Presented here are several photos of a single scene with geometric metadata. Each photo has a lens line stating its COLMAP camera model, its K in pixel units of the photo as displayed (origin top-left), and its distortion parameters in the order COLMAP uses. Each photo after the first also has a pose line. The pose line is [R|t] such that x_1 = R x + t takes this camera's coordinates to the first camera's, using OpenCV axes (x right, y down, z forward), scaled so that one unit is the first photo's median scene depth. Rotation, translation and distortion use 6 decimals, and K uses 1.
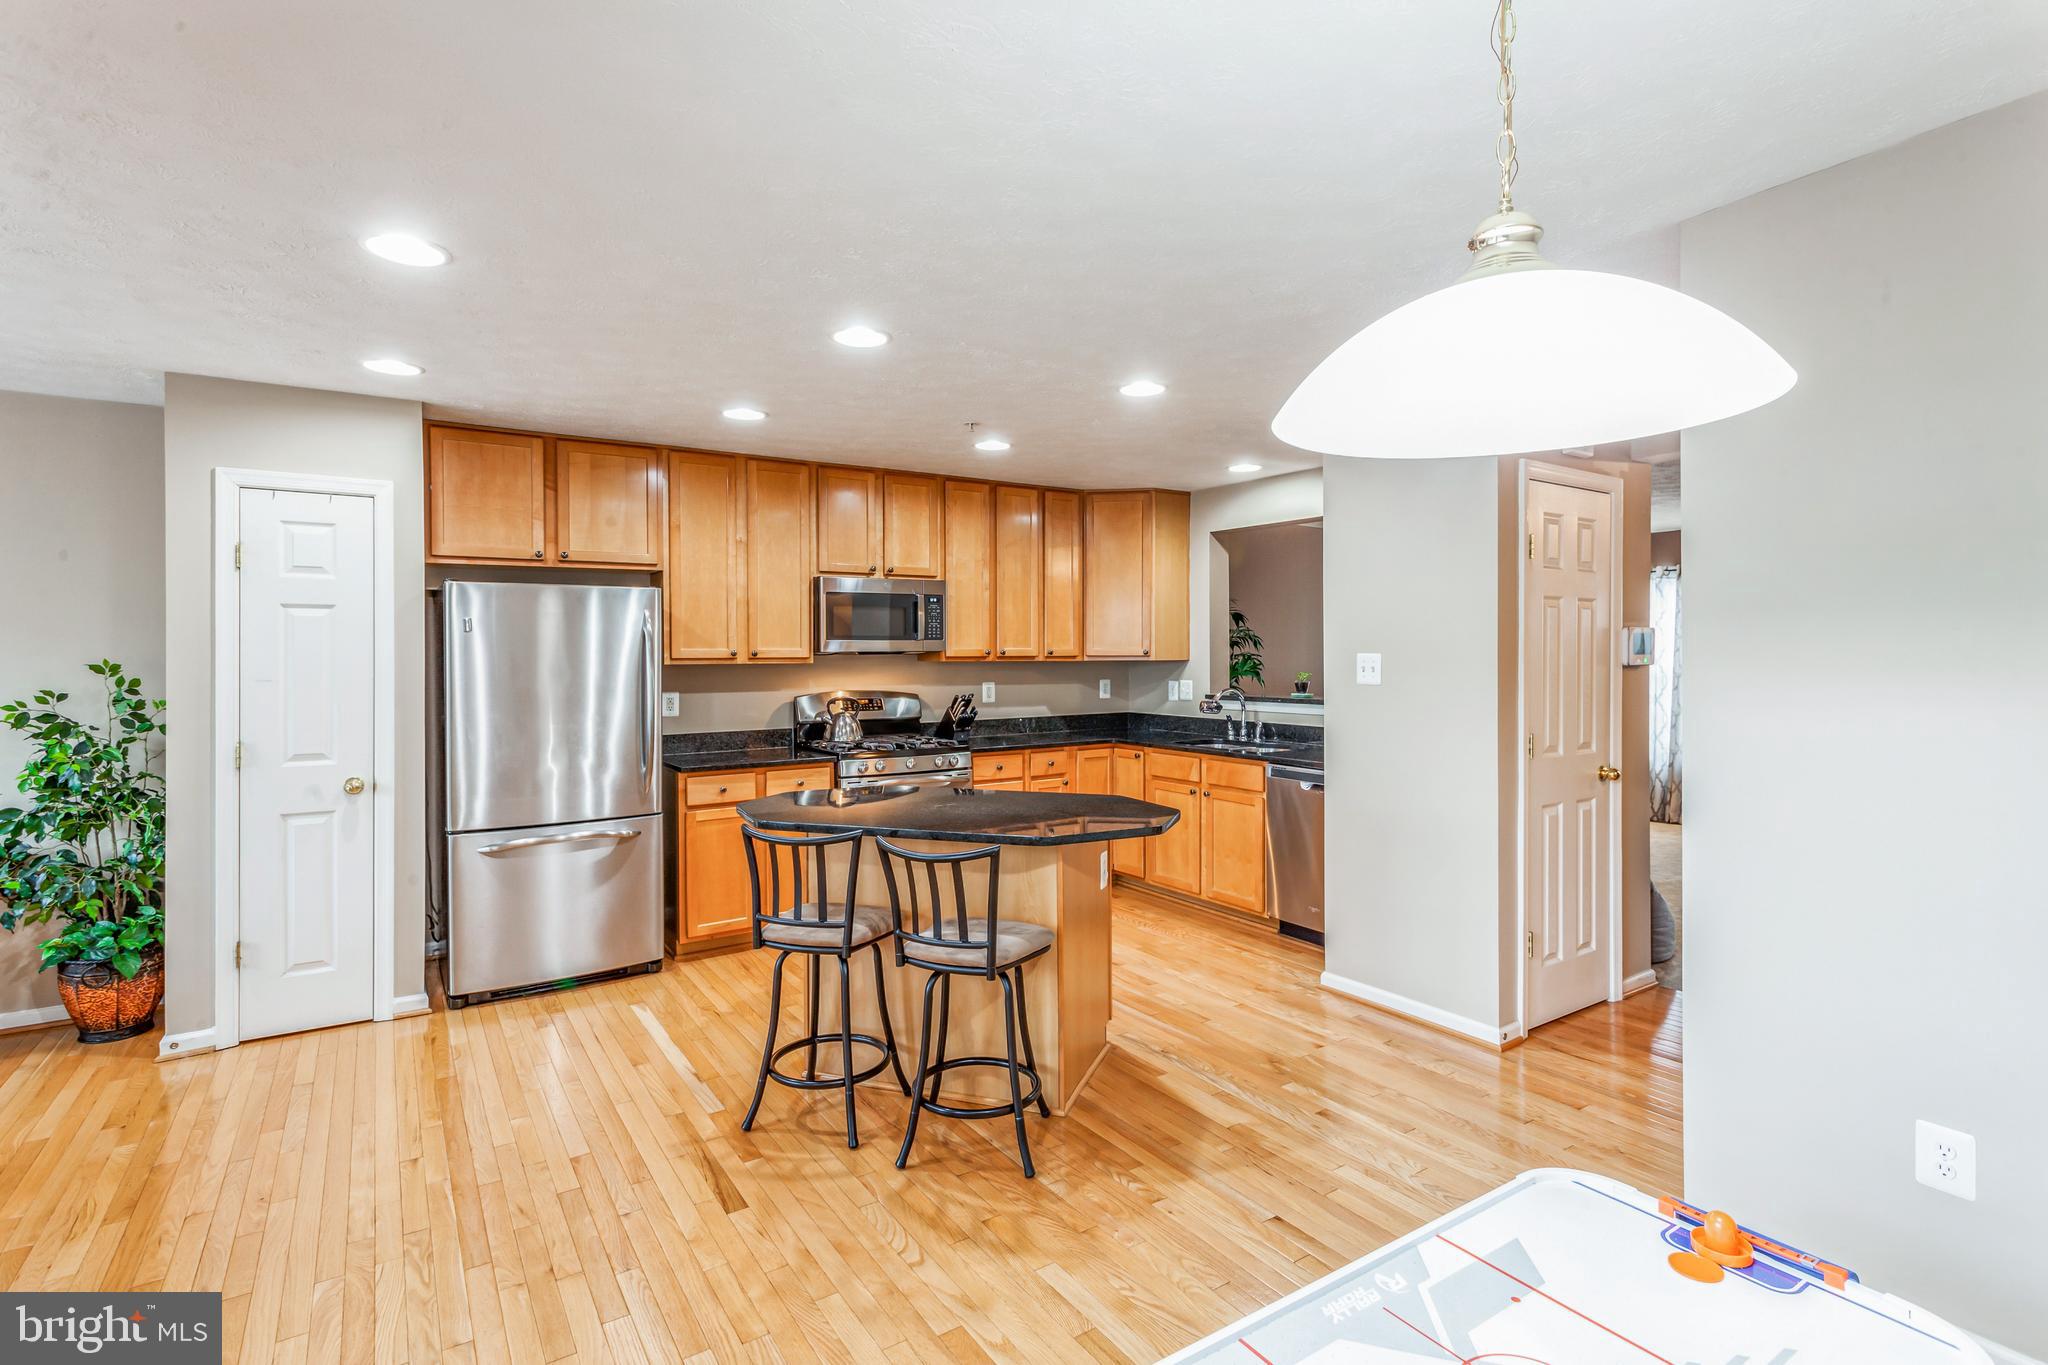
lens RADIAL K [[978.4, 0, 1030.1], [0, 978.4, 664.4], [0, 0, 1]] dist [0.002921, 0.001209]
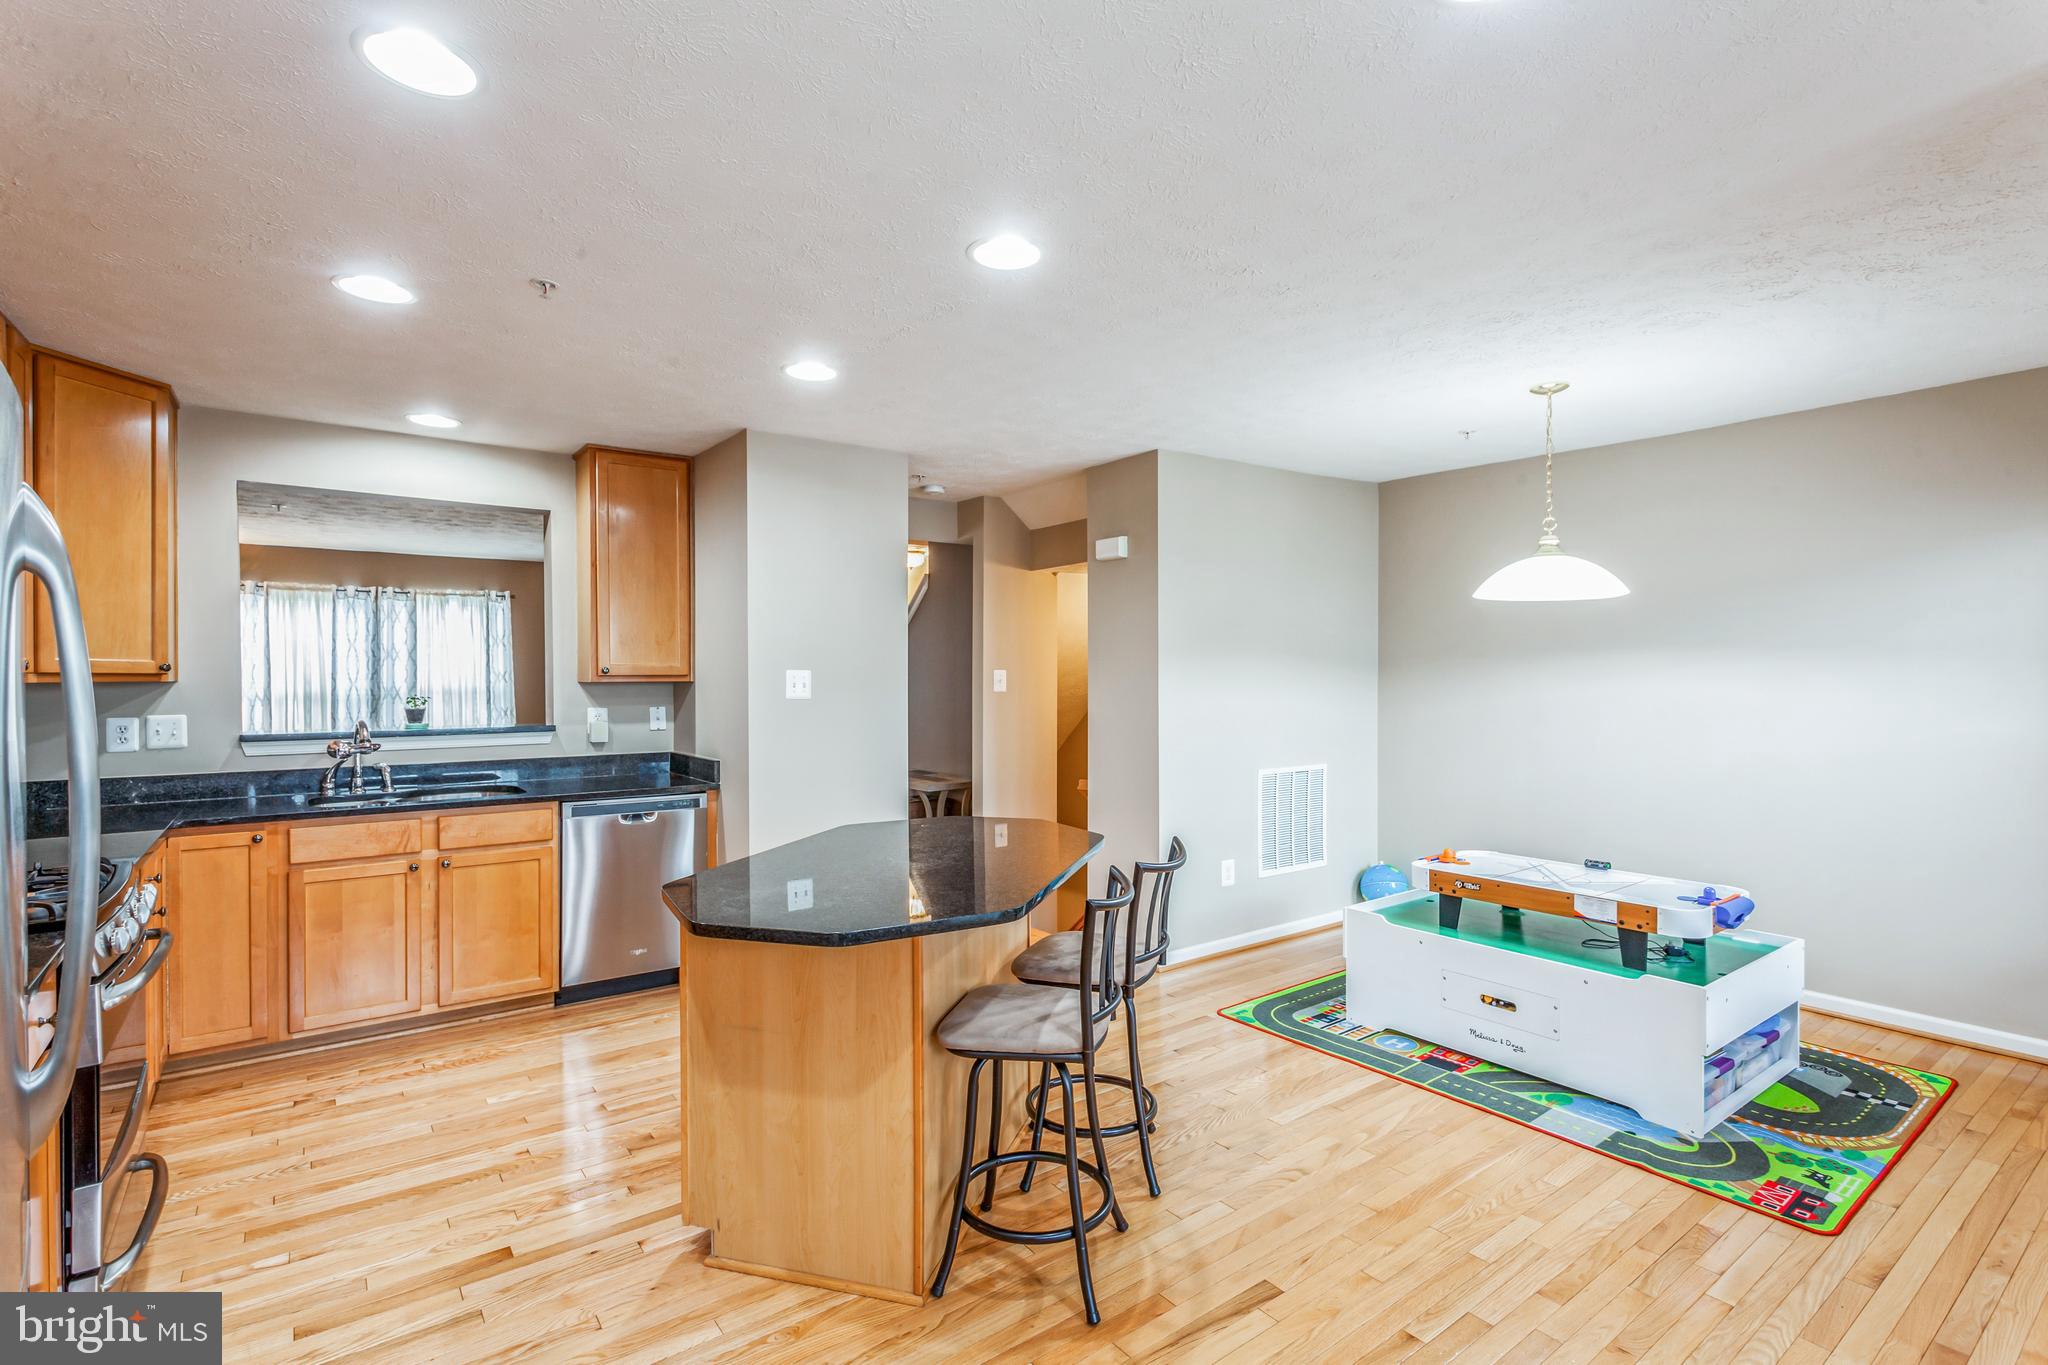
lens RADIAL K [[978.4, 0, 1024.9], [0, 978.4, 685.8], [0, 0, 1]] dist [0.002921, 0.001209]
pose [[-0.056759, -0.006331, 0.998368, -0.564675], [0.012944, 0.999891, 0.007076, 0.001125], [-0.998304, 0.013325, -0.056671, 0.611280]]
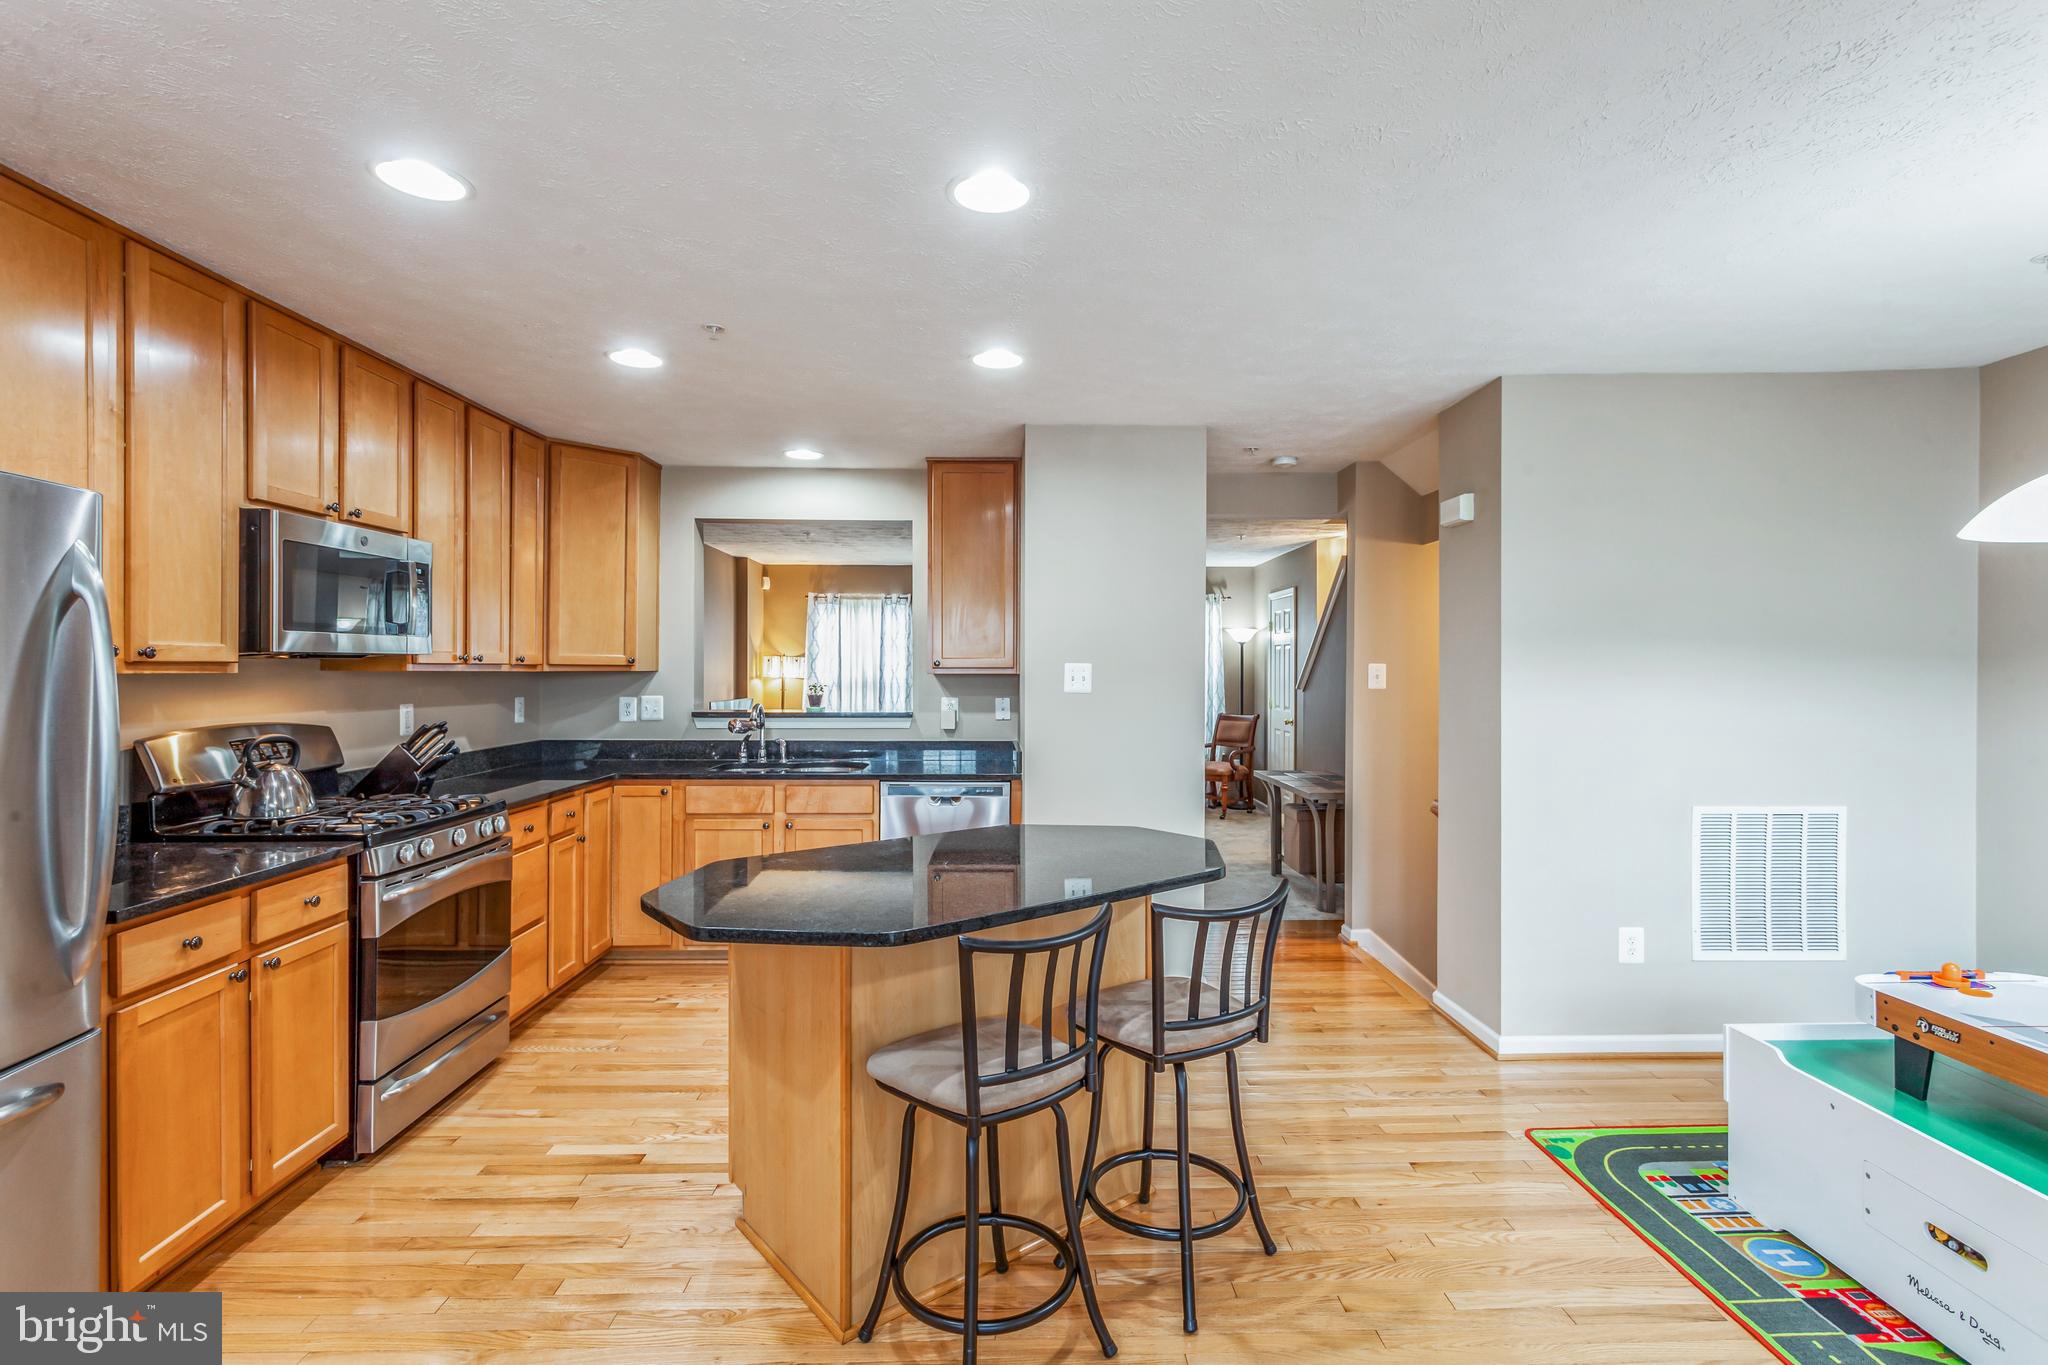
lens RADIAL K [[978.4, 0, 1027.5], [0, 978.4, 675.5], [0, 0, 1]] dist [0.002921, 0.001209]
pose [[0.529904, -0.000563, 0.848057, -0.438803], [0.003656, 0.999992, -0.001621, 0.002386], [-0.848050, 0.003960, 0.529902, 0.364542]]
